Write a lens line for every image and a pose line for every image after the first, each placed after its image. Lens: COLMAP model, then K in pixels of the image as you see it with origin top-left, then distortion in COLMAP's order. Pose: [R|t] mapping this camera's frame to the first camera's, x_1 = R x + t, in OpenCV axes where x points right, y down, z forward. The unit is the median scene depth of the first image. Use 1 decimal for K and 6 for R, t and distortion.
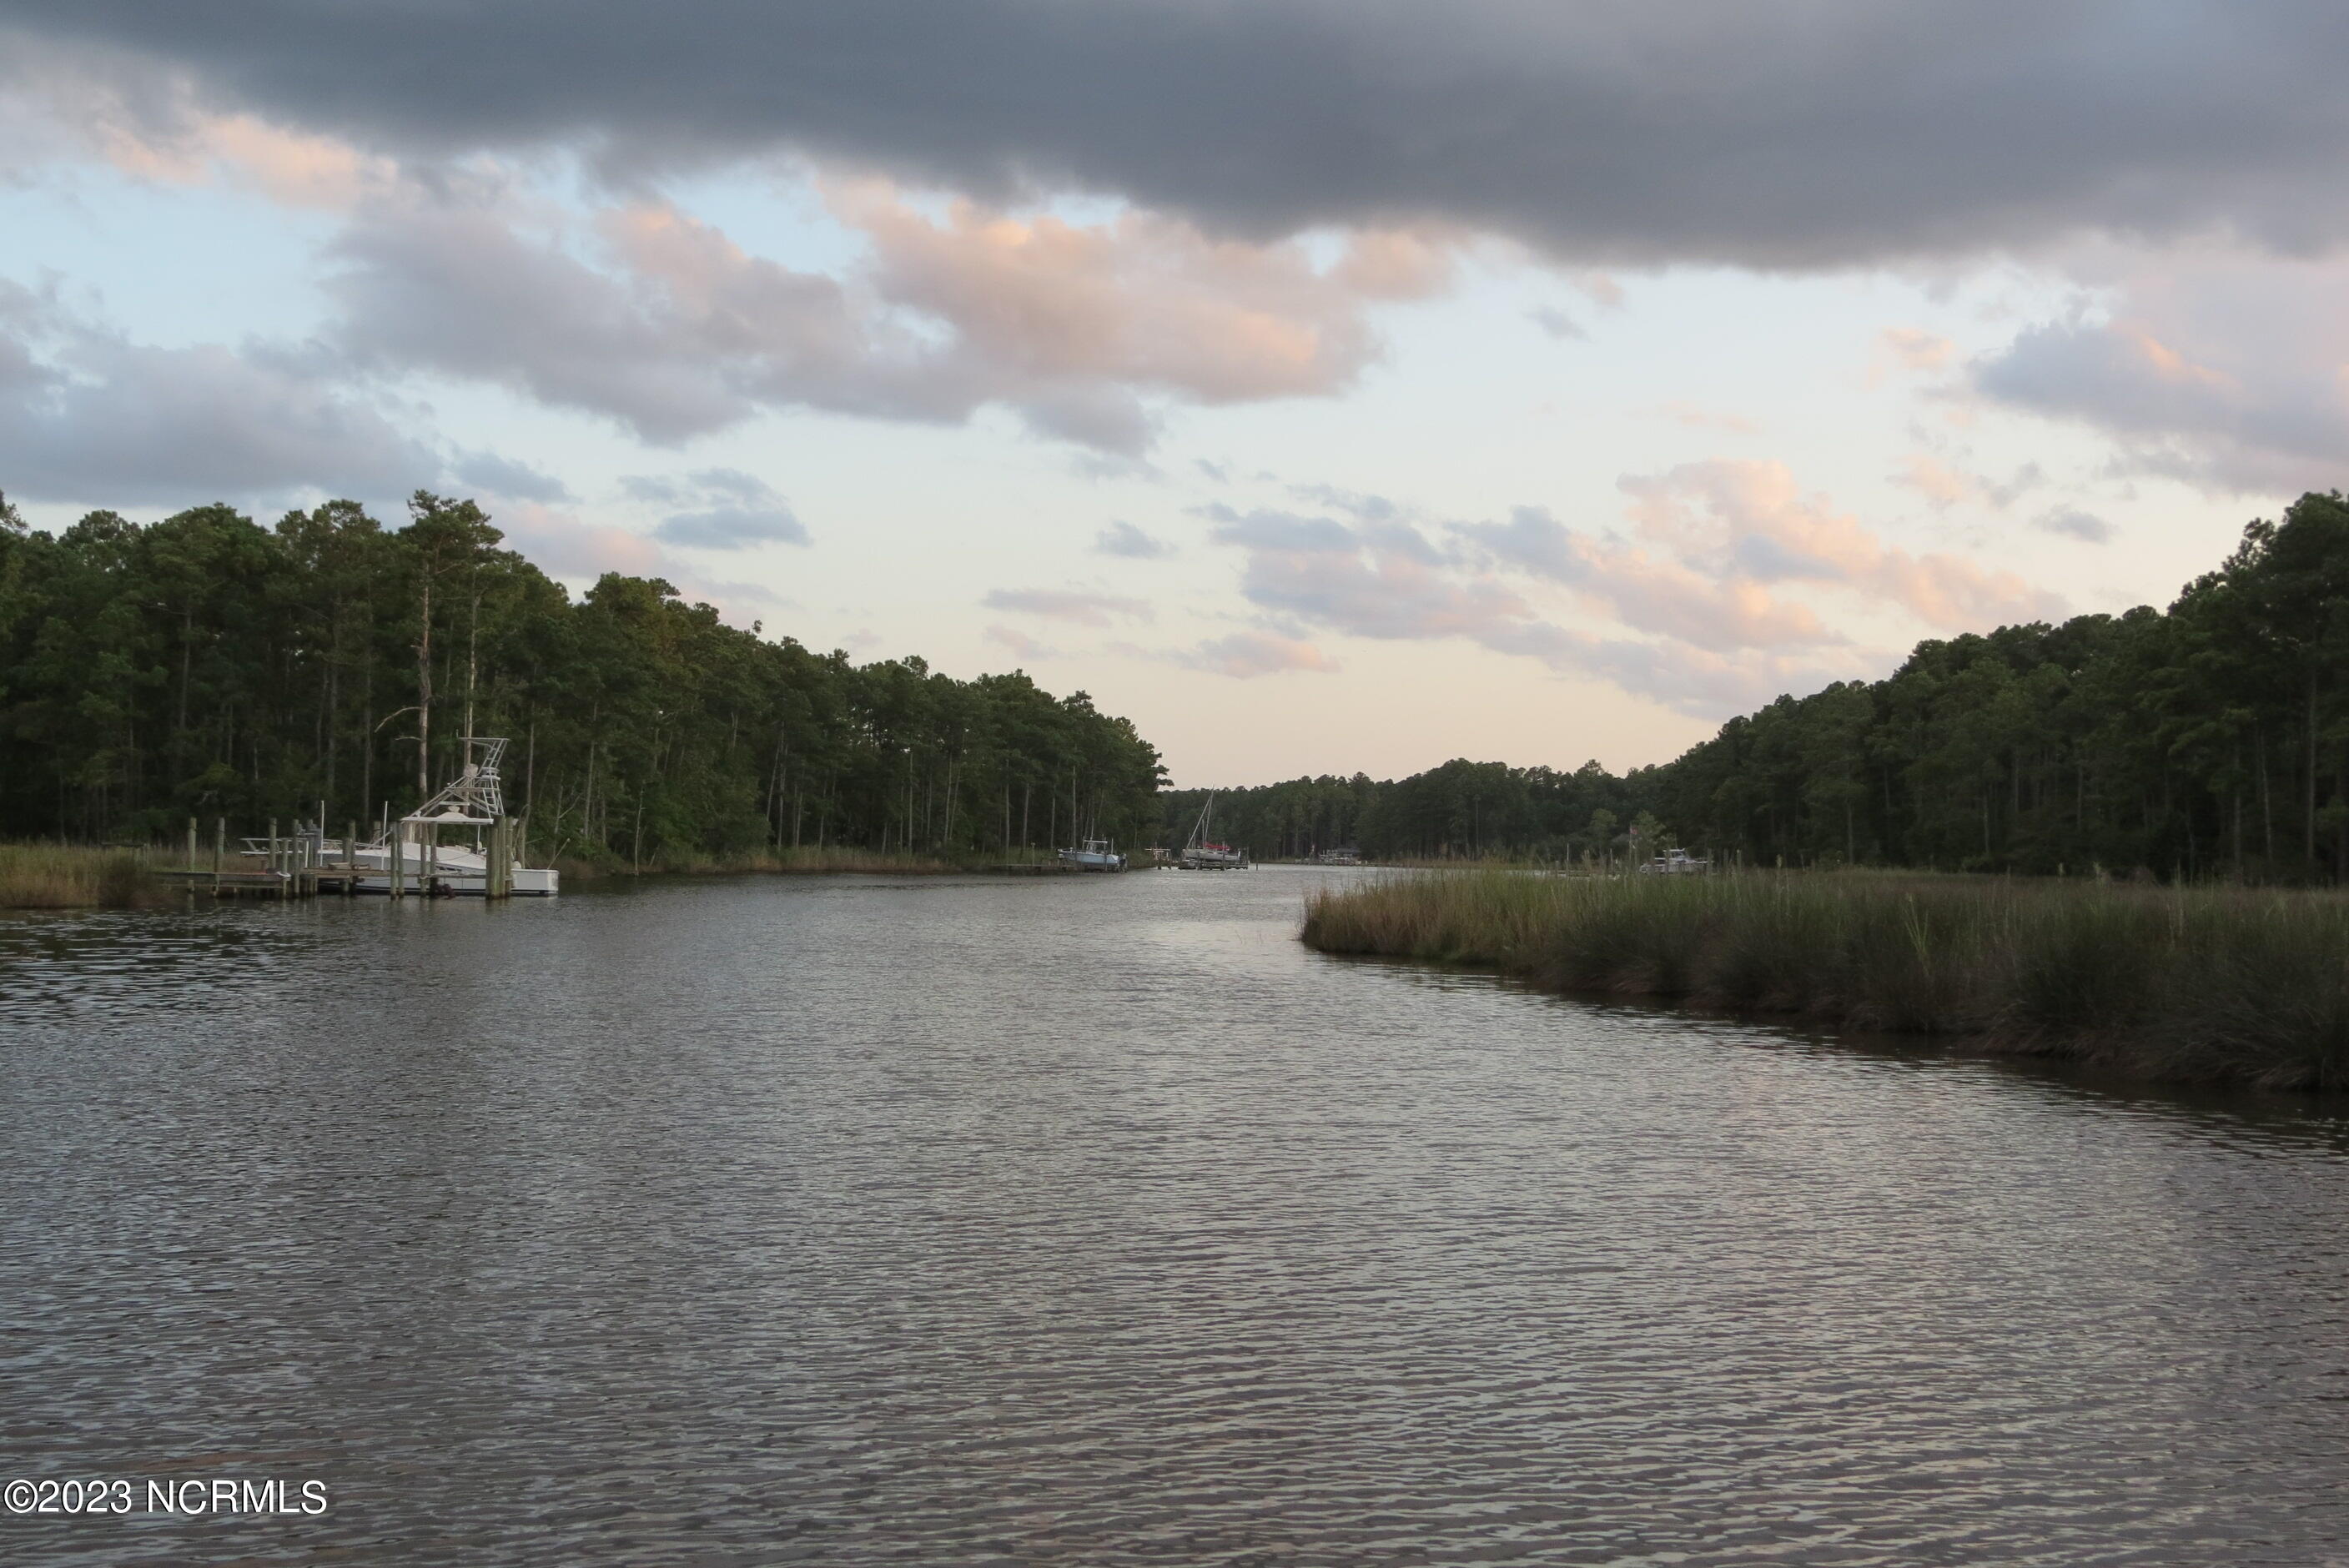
lens RADIAL K [[3059.3, 0, 1175.3], [0, 3059.3, 786.2], [0, 0, 1]] dist [-0.169782, 0.000000]
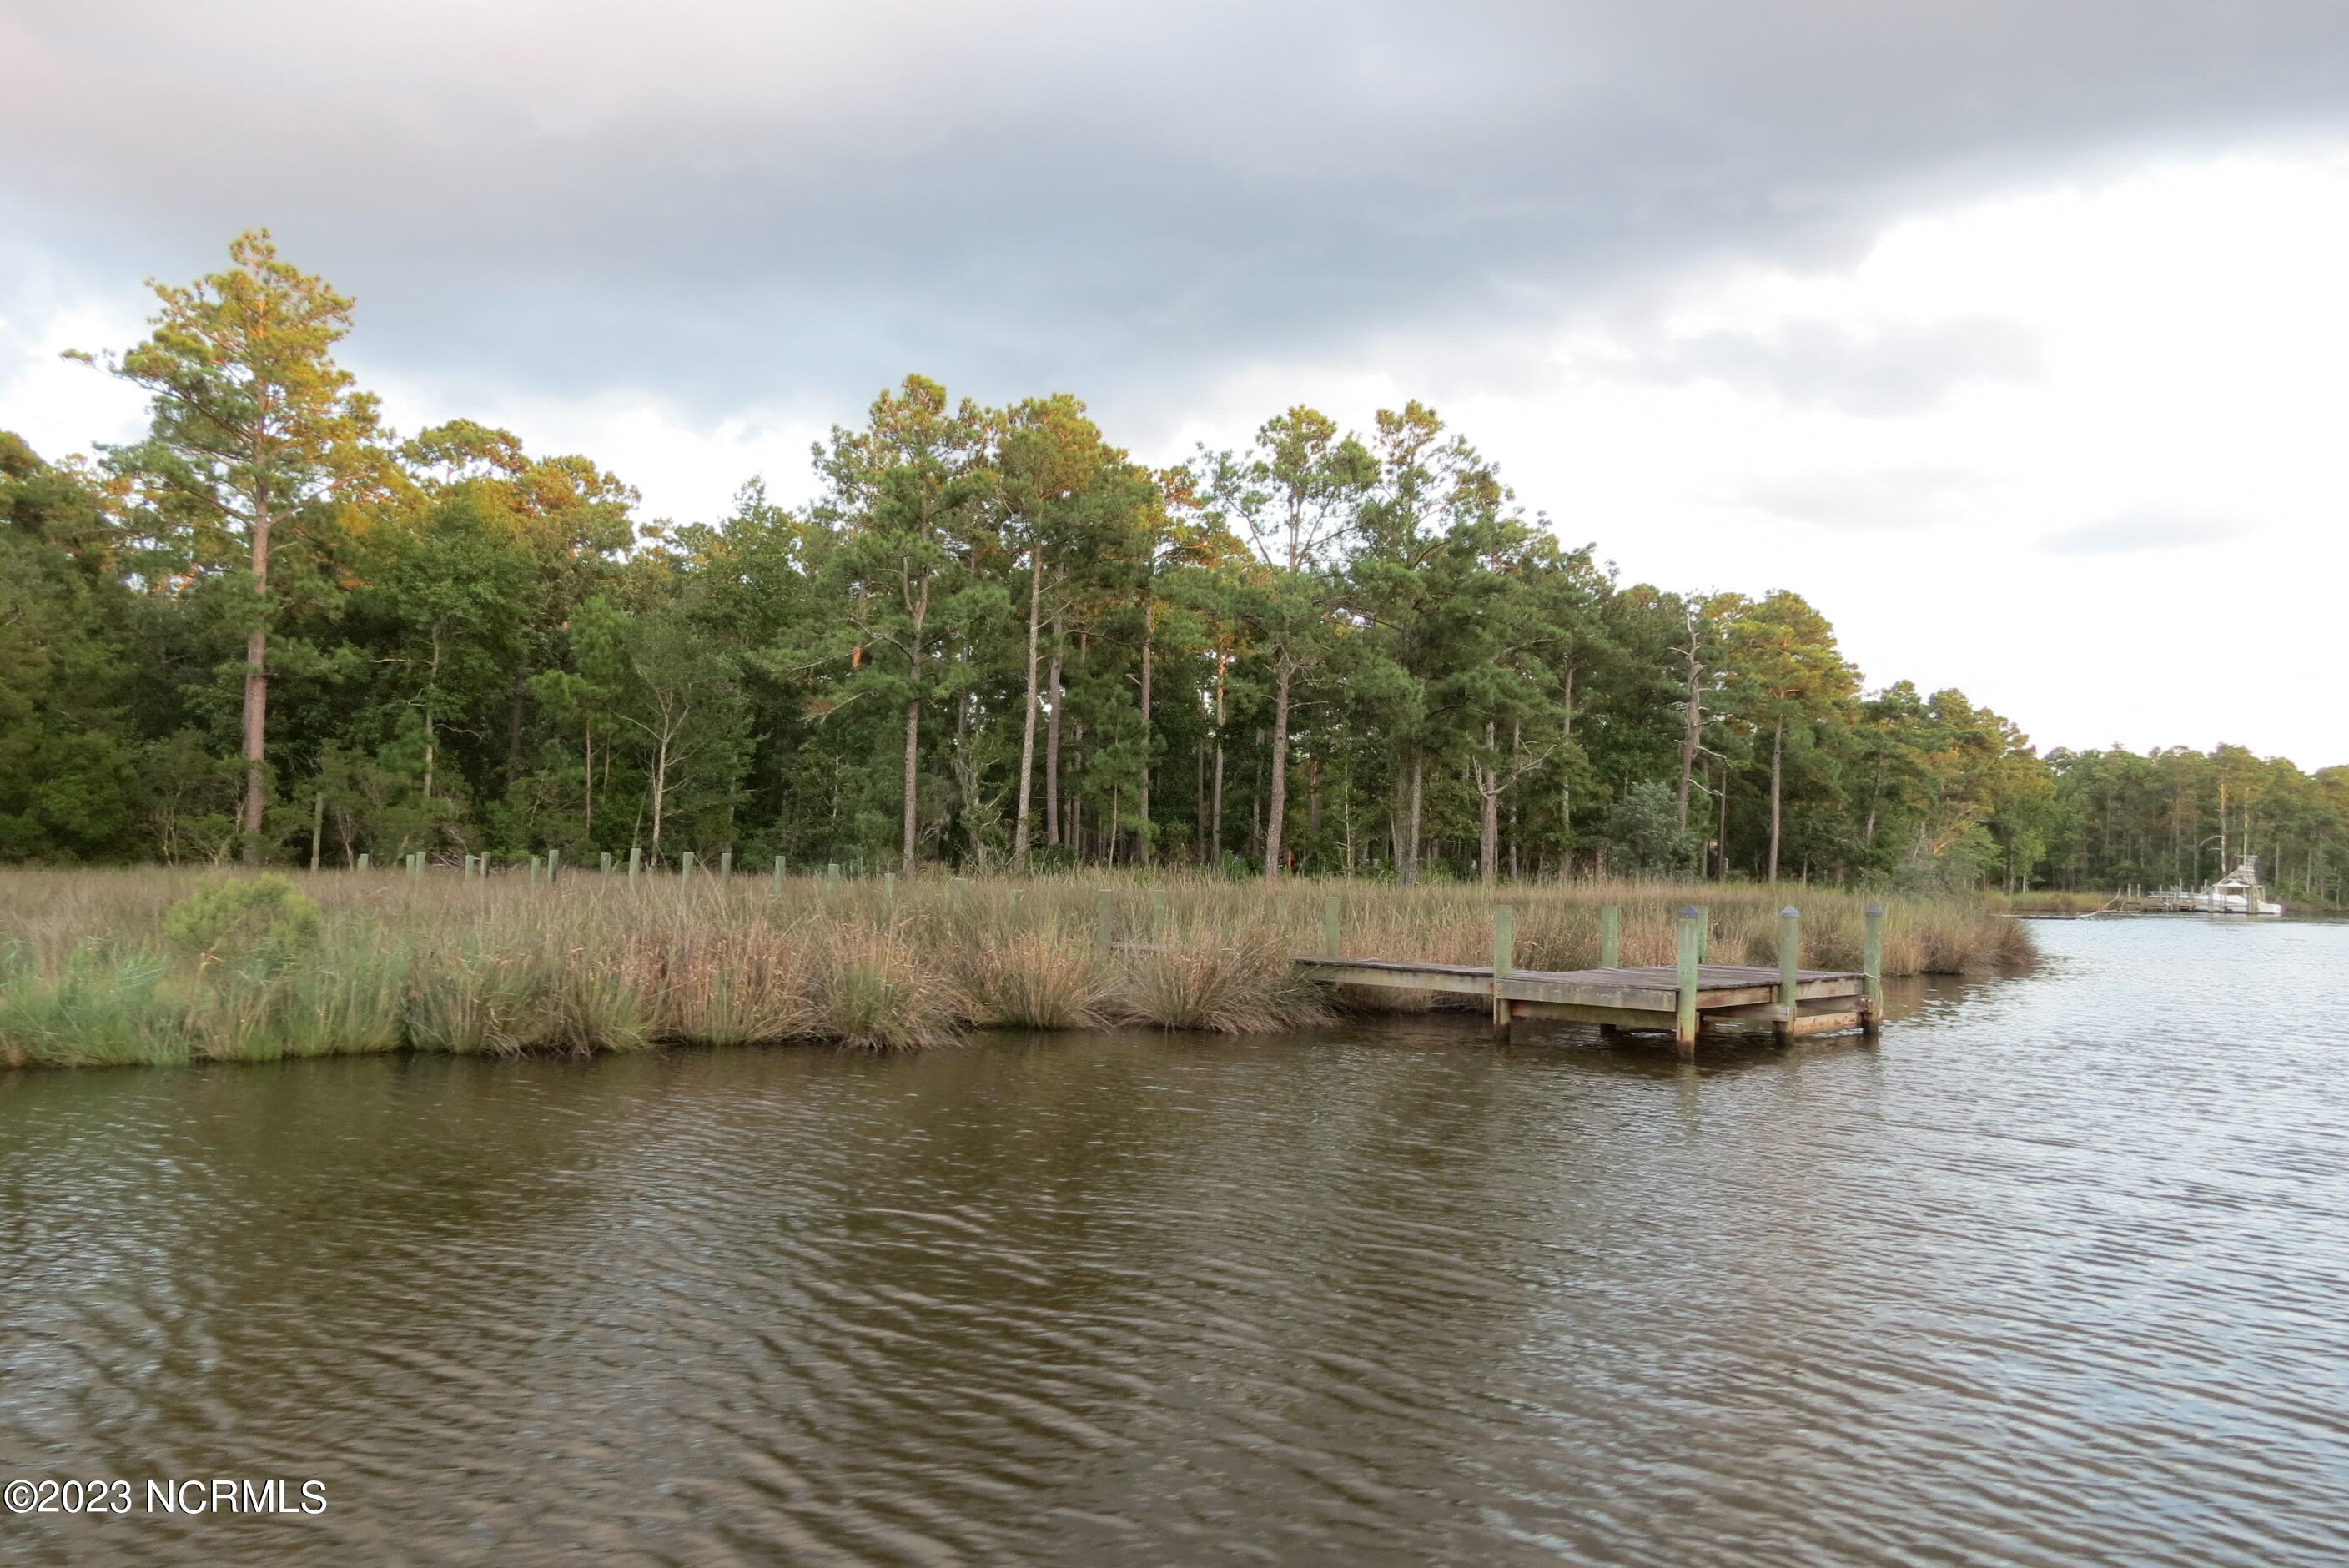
lens RADIAL K [[1771.5, 0, 1169.4], [0, 1771.5, 784.2], [0, 0, 1]] dist [-0.013108, -0.007776]
pose [[0.706969, -0.027072, -0.706727, 0.133682], [-0.001977, 0.999188, -0.040253, -0.009232], [0.707242, 0.029855, 0.706341, -0.516892]]
